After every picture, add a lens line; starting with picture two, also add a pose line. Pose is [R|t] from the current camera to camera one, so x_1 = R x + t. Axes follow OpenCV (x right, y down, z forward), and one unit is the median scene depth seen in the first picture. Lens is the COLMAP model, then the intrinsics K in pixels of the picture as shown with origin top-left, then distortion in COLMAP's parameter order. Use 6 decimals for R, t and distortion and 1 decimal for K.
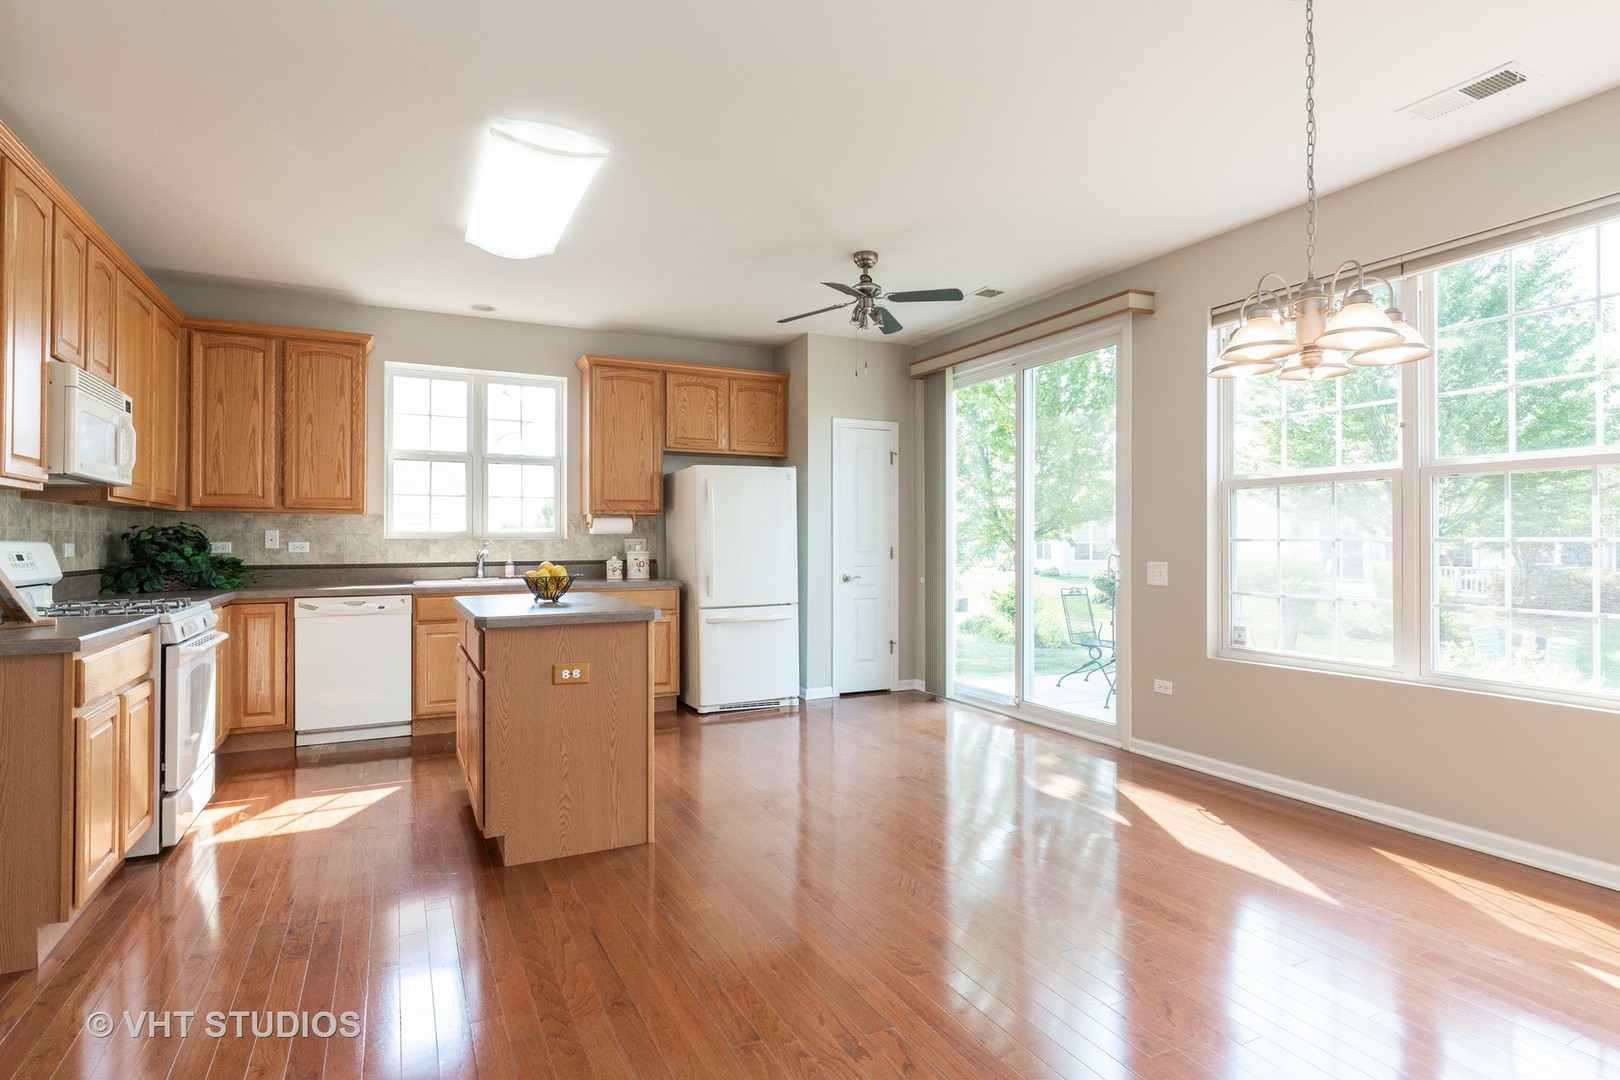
lens RADIAL K [[834.2, 0, 815.5], [0, 834.2, 536.7], [0, 0, 1]] dist [-0.003110, -0.000498]
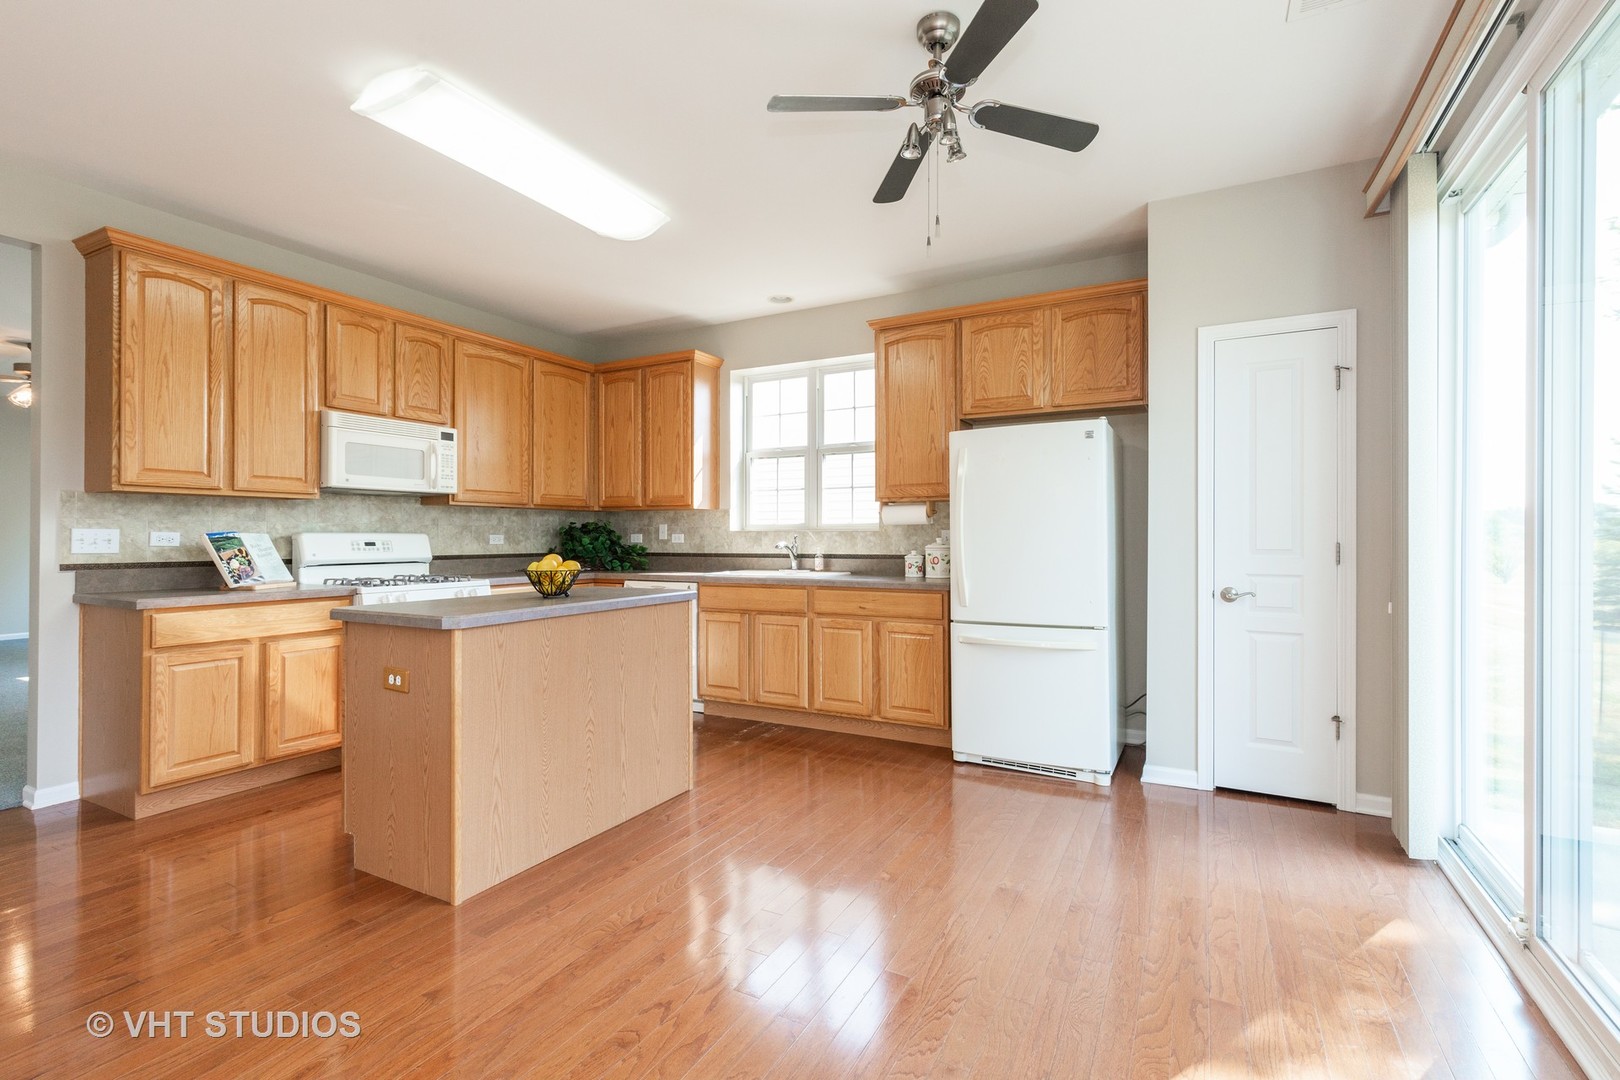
lens RADIAL K [[737.2, 0, 793.3], [0, 737.2, 533.6], [0, 0, 1]] dist [0.003639, -0.000247]
pose [[0.559958, -0.001924, -0.828519, 0.344060], [0.005181, 0.999986, 0.001179, 0.005164], [0.828505, -0.004952, 0.559960, 0.520673]]
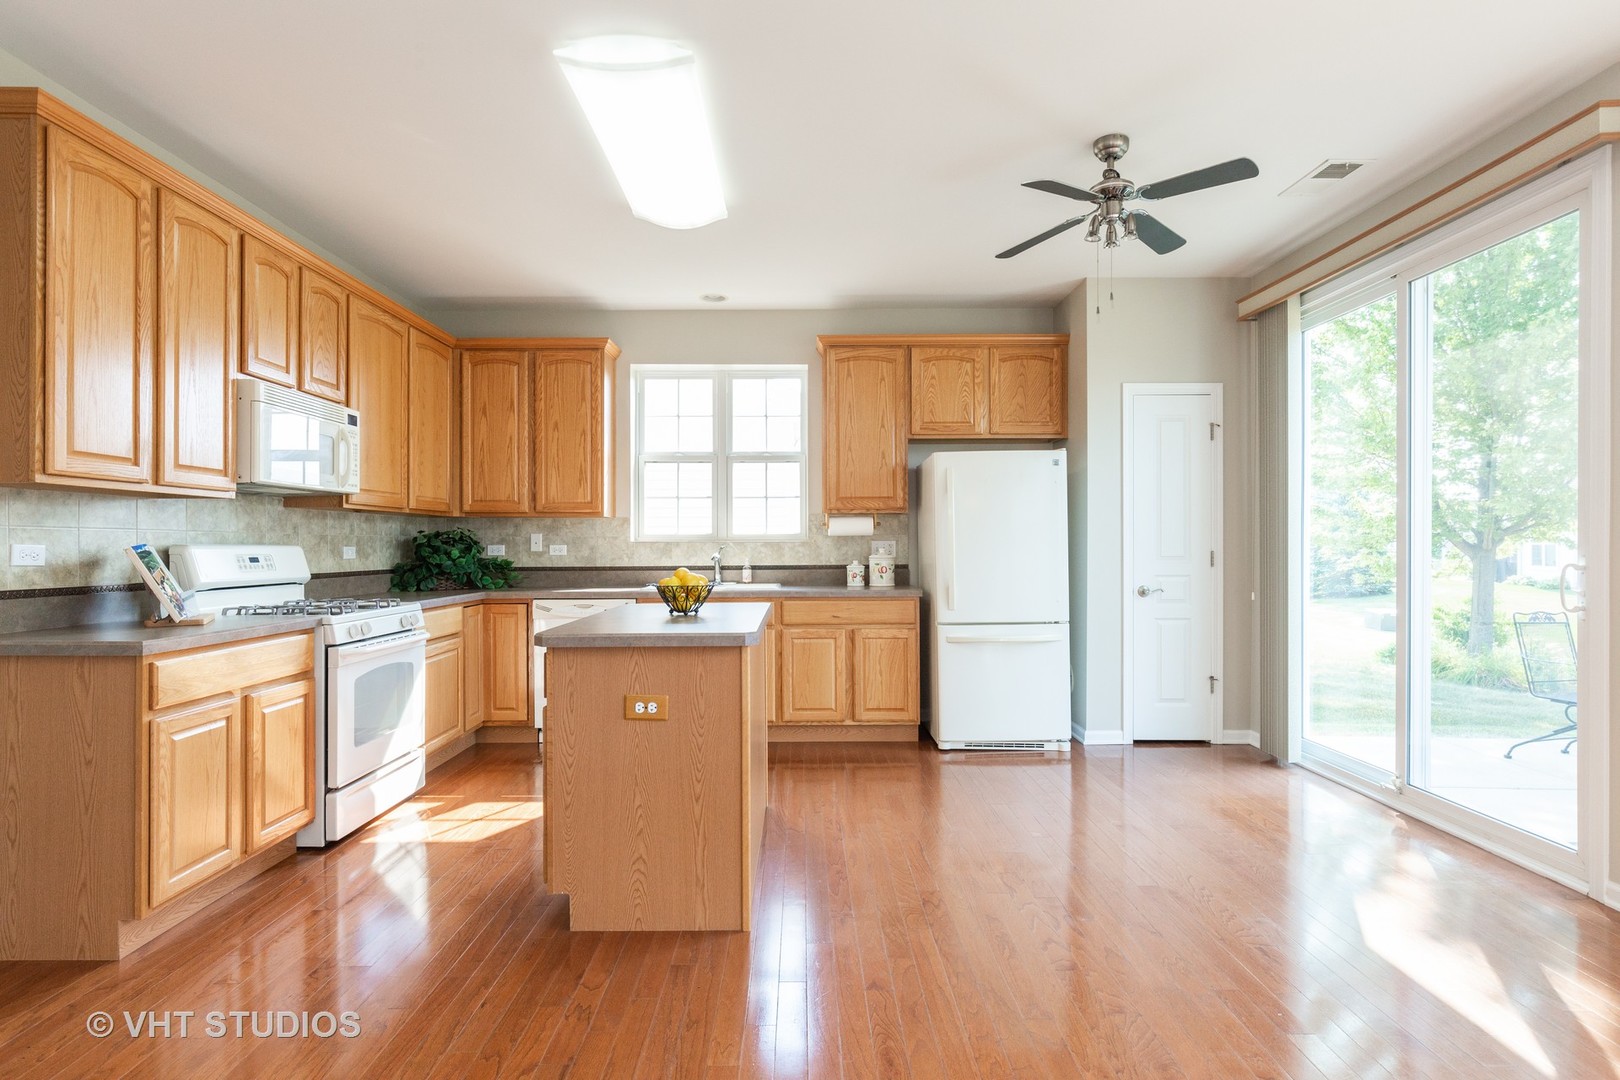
lens RADIAL K [[834.2, 0, 799.0], [0, 834.2, 544.3], [0, 0, 1]] dist [-0.003110, -0.000498]
pose [[0.891074, -0.001665, -0.453854, 0.119065], [0.004675, 0.999974, 0.005510, 0.001077], [0.453833, -0.007031, 0.891059, 0.197477]]
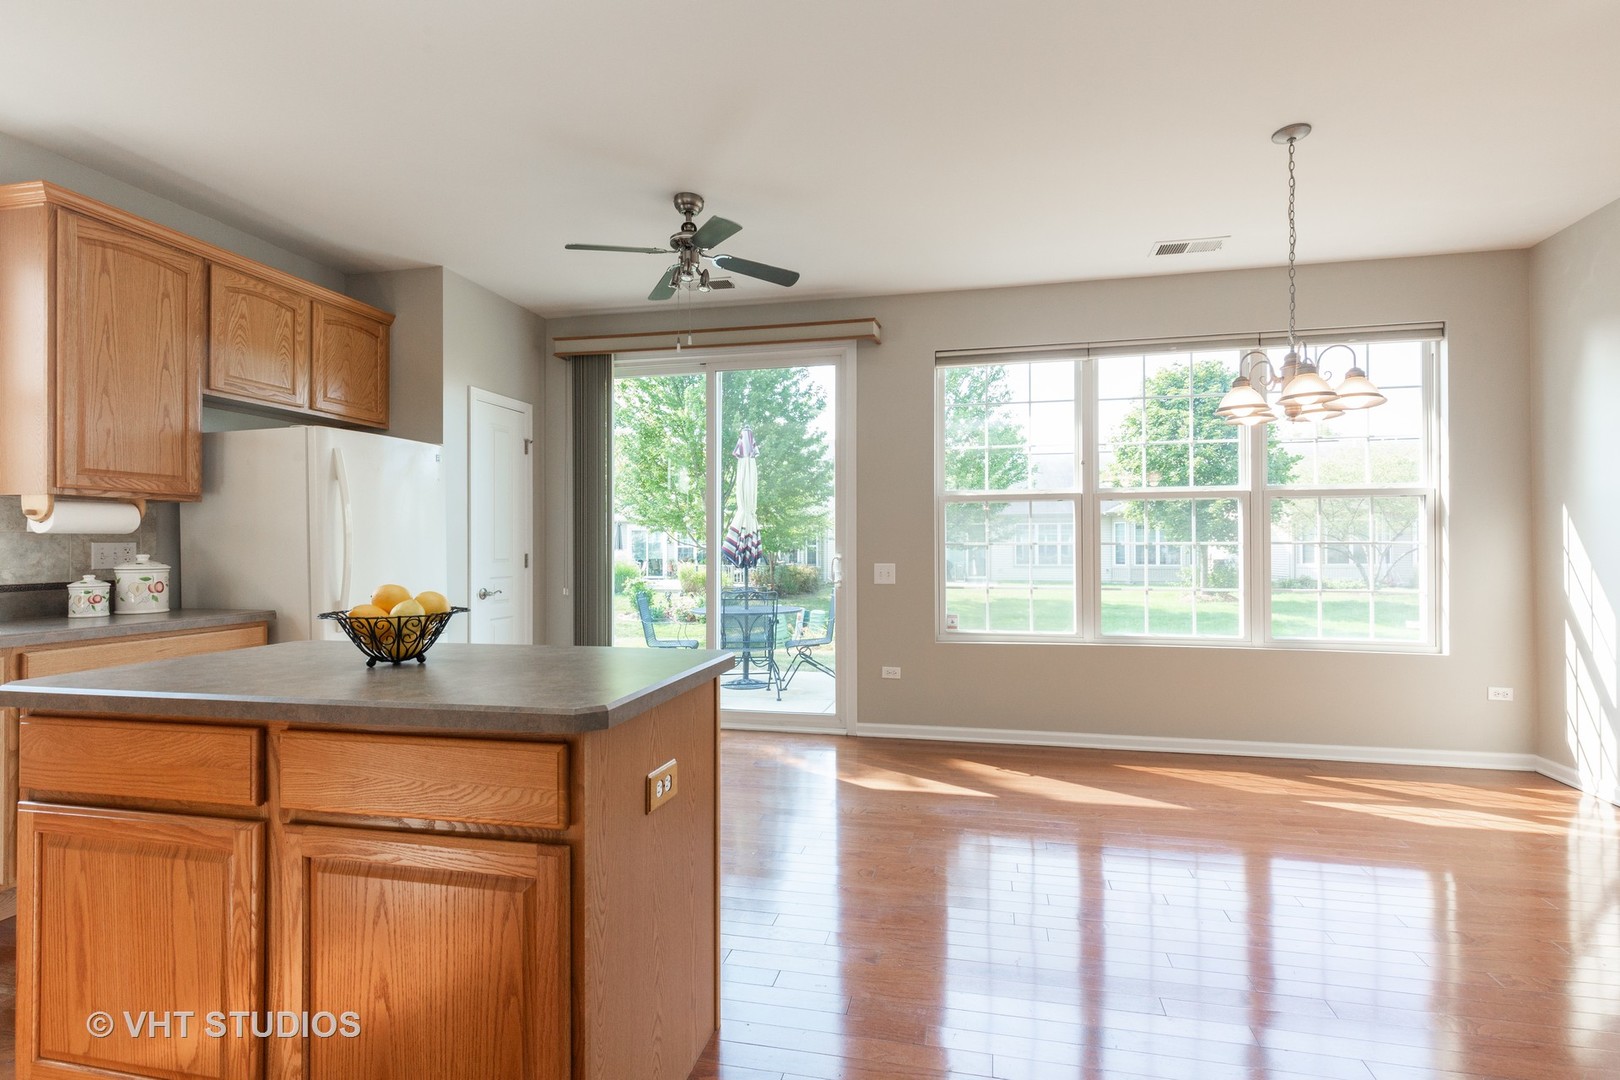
lens RADIAL K [[737.2, 0, 844.1], [0, 737.2, 539.4], [0, 0, 1]] dist [0.003639, -0.000247]
pose [[0.619385, 0.006051, 0.785064, -0.343565], [-0.001028, 0.999976, -0.006896, 0.003676], [-0.785087, 0.003464, 0.619376, 0.350657]]
